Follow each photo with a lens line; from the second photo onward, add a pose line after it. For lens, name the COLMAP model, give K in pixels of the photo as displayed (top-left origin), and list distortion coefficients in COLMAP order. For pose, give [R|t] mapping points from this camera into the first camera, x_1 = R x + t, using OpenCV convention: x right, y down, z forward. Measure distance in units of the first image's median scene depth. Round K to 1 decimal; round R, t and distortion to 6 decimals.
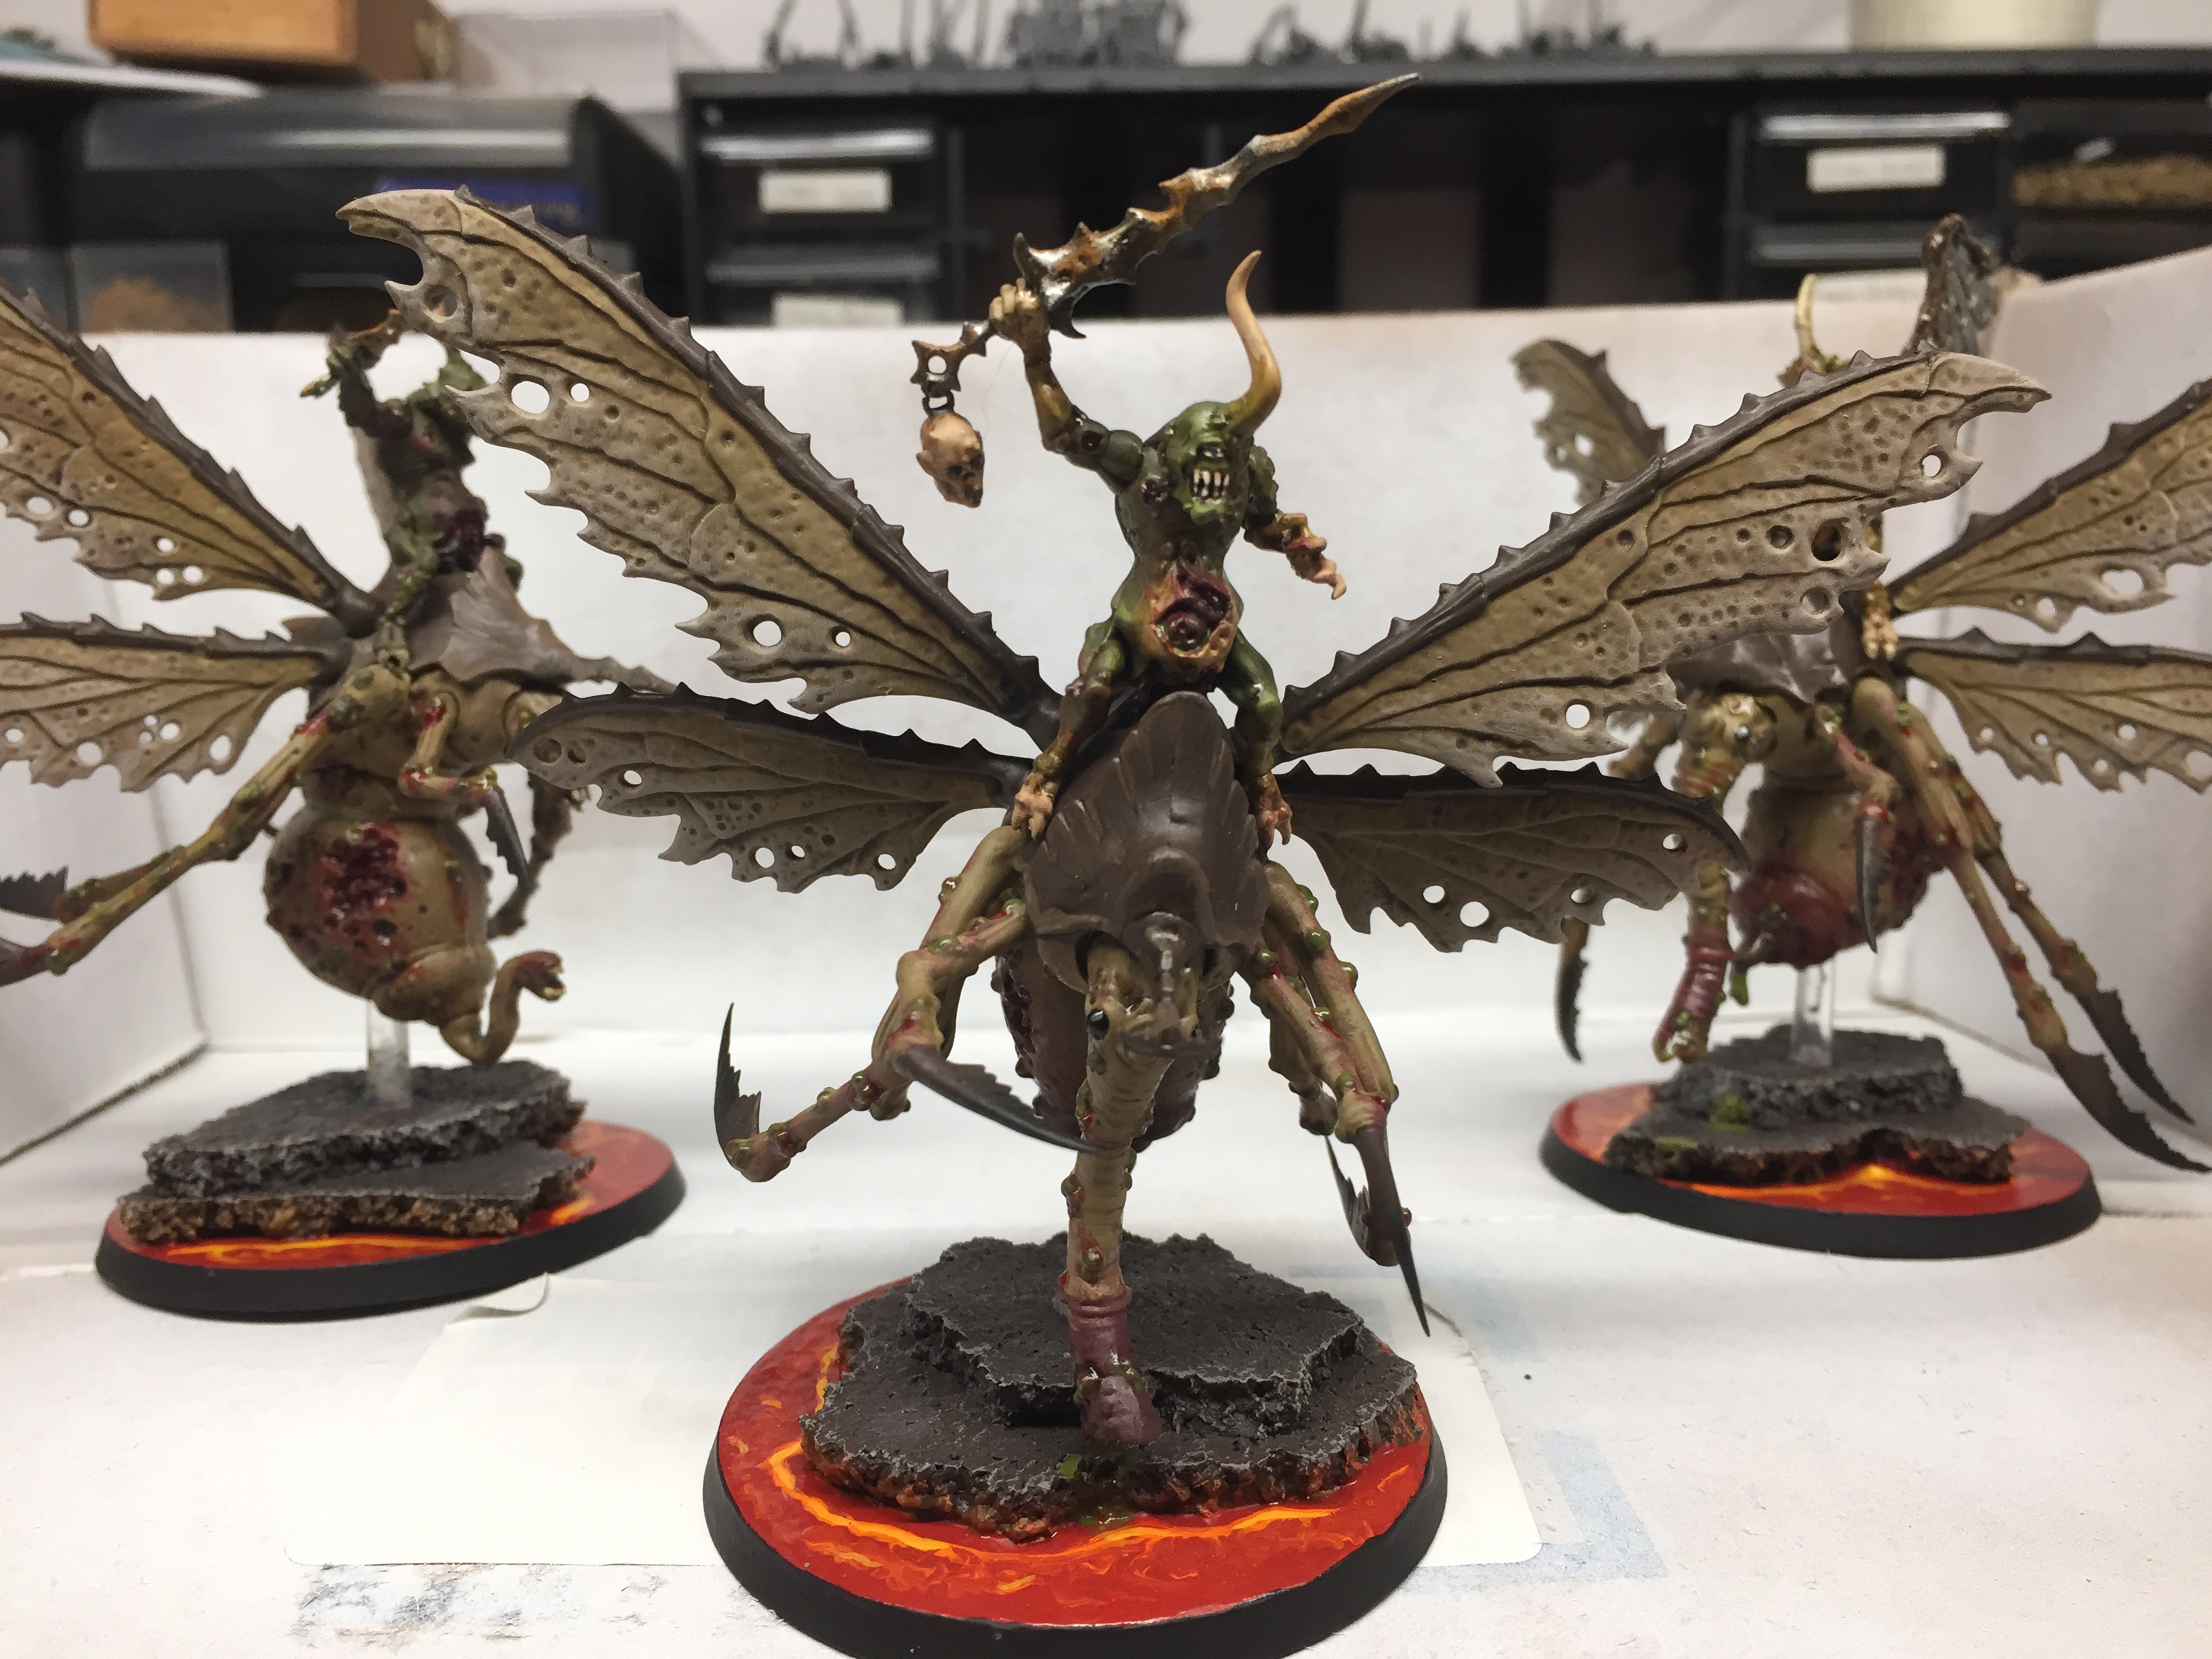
lens RADIAL K [[1988.1, 0, 1111.1], [0, 1988.1, 838.9], [0, 0, 1]] dist [0.073956, -0.164783]
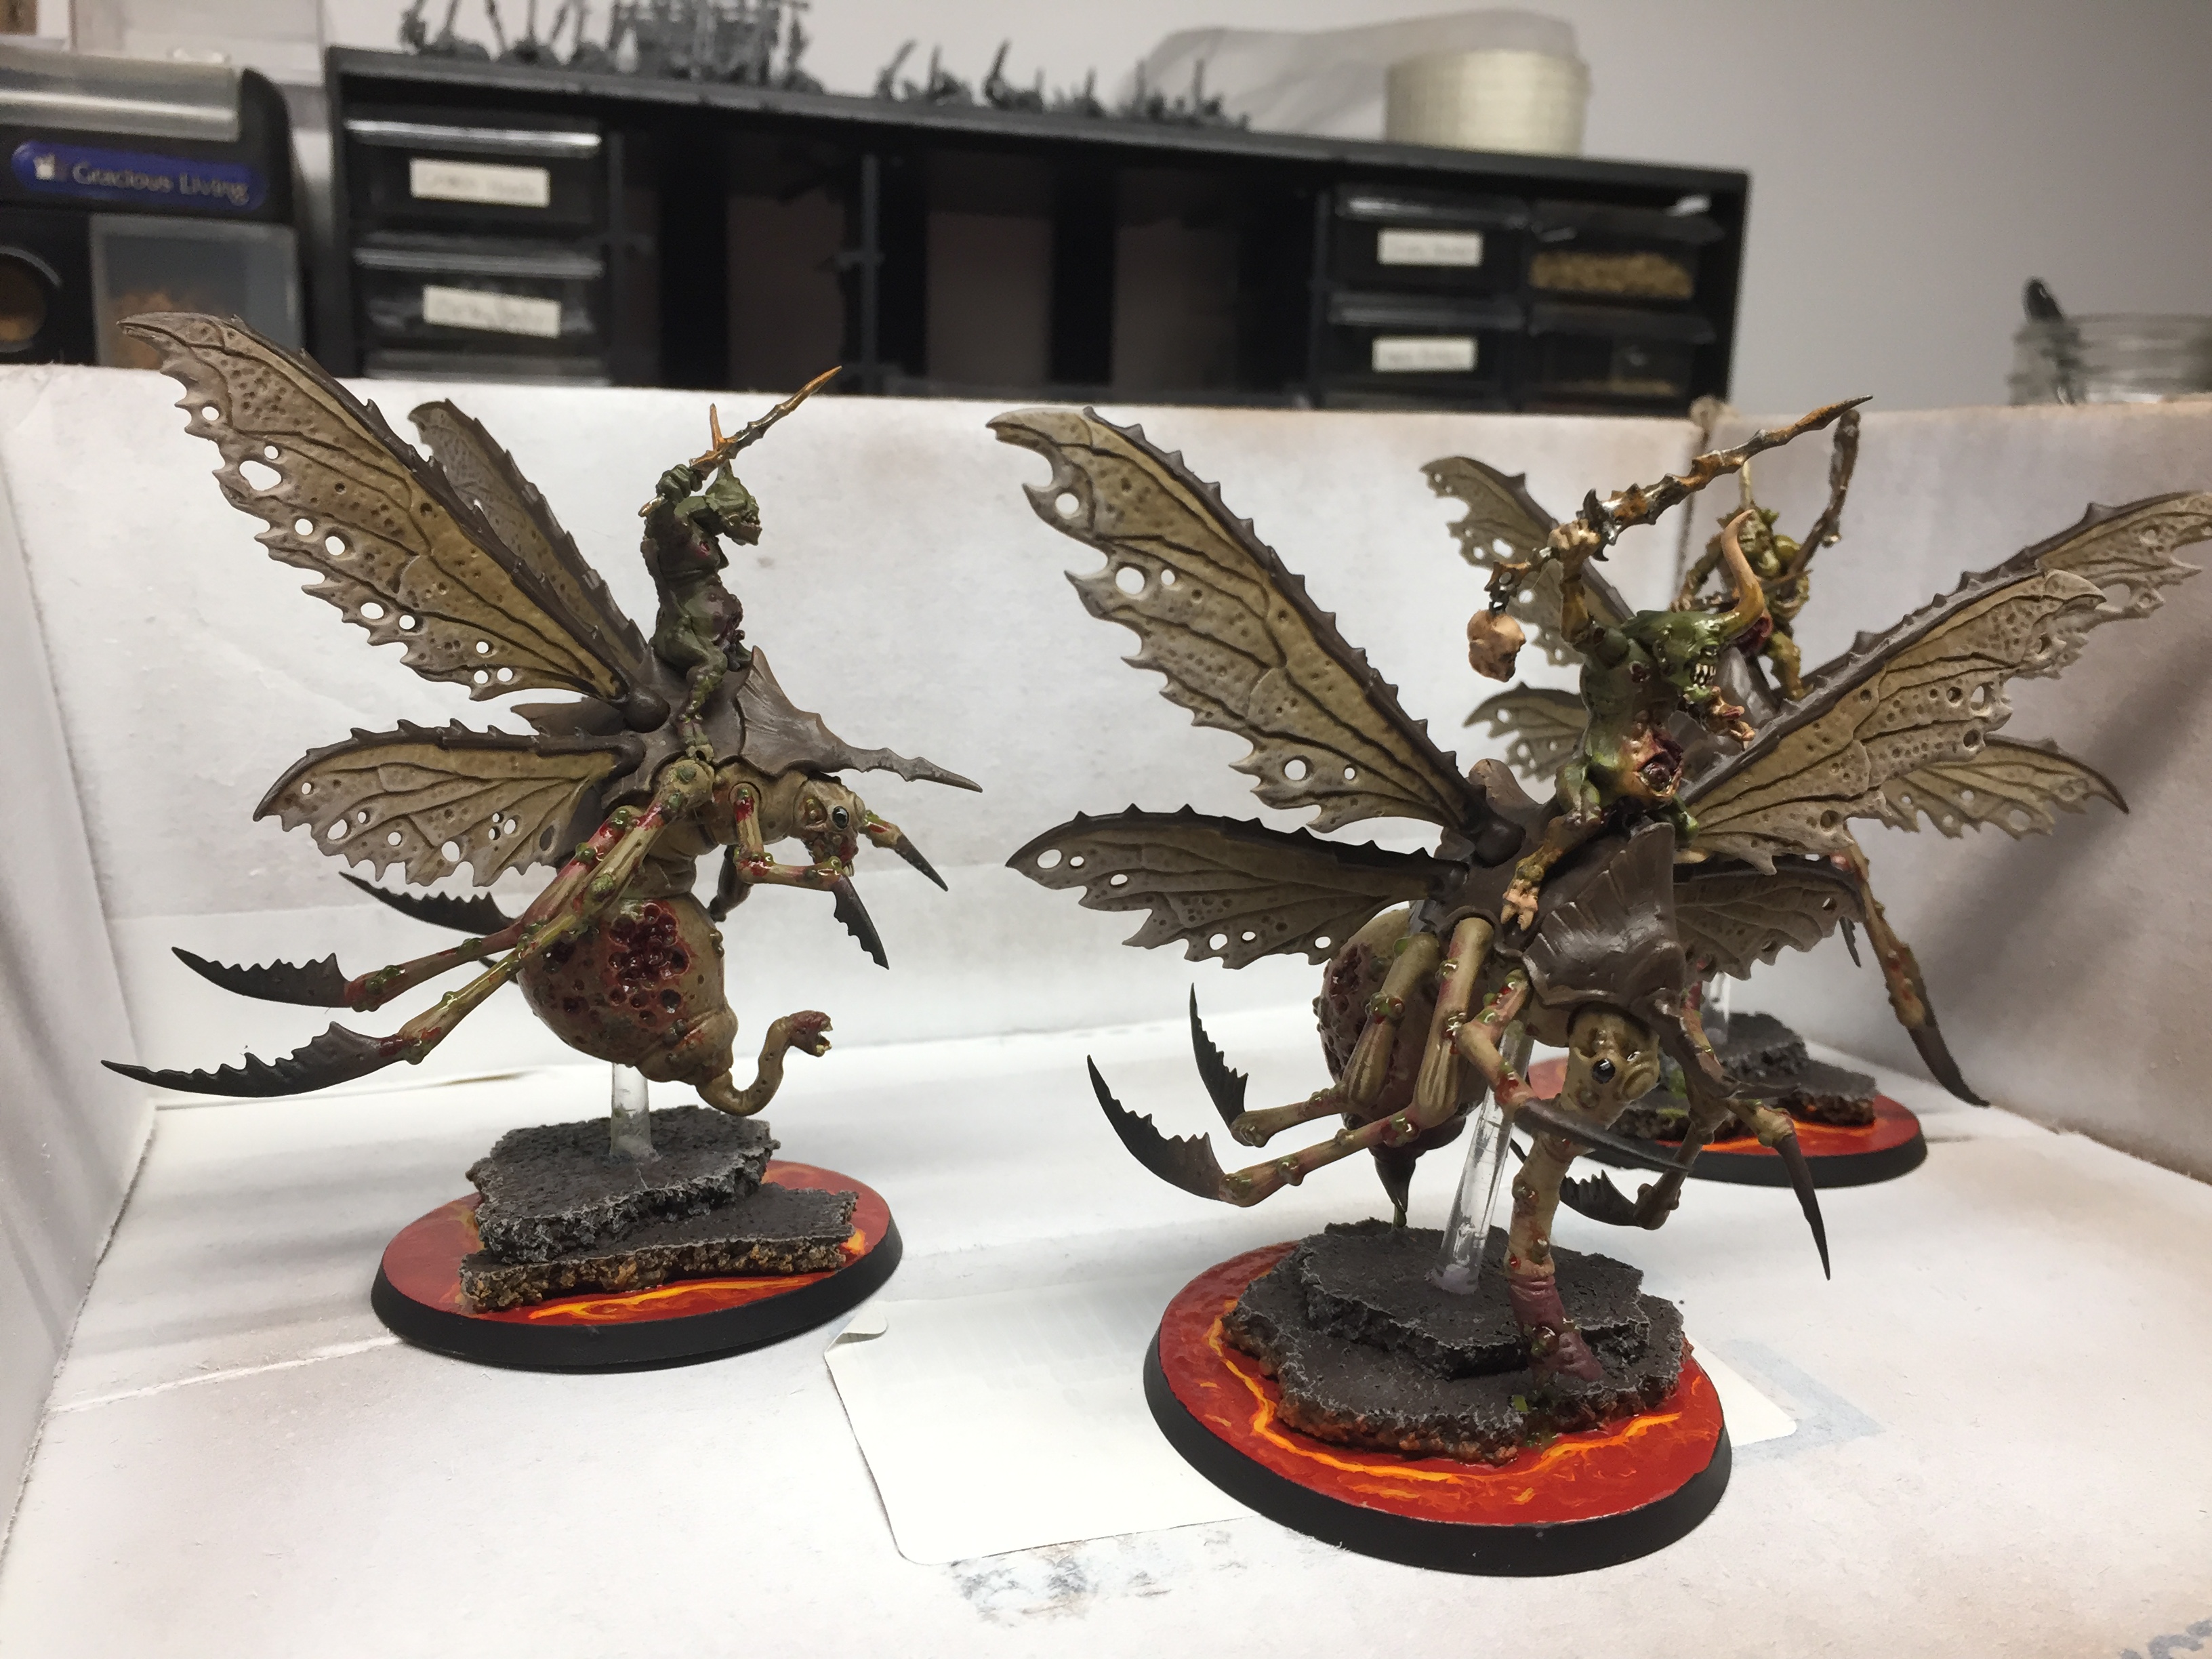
lens RADIAL K [[1988.1, 0, 1094.6], [0, 1988.1, 837.1], [0, 0, 1]] dist [0.073956, -0.164783]
pose [[0.940865, -0.023470, 0.337967, -0.714631], [0.014376, 0.999465, 0.029386, -0.099863], [-0.338476, -0.022789, 0.940699, -0.130574]]
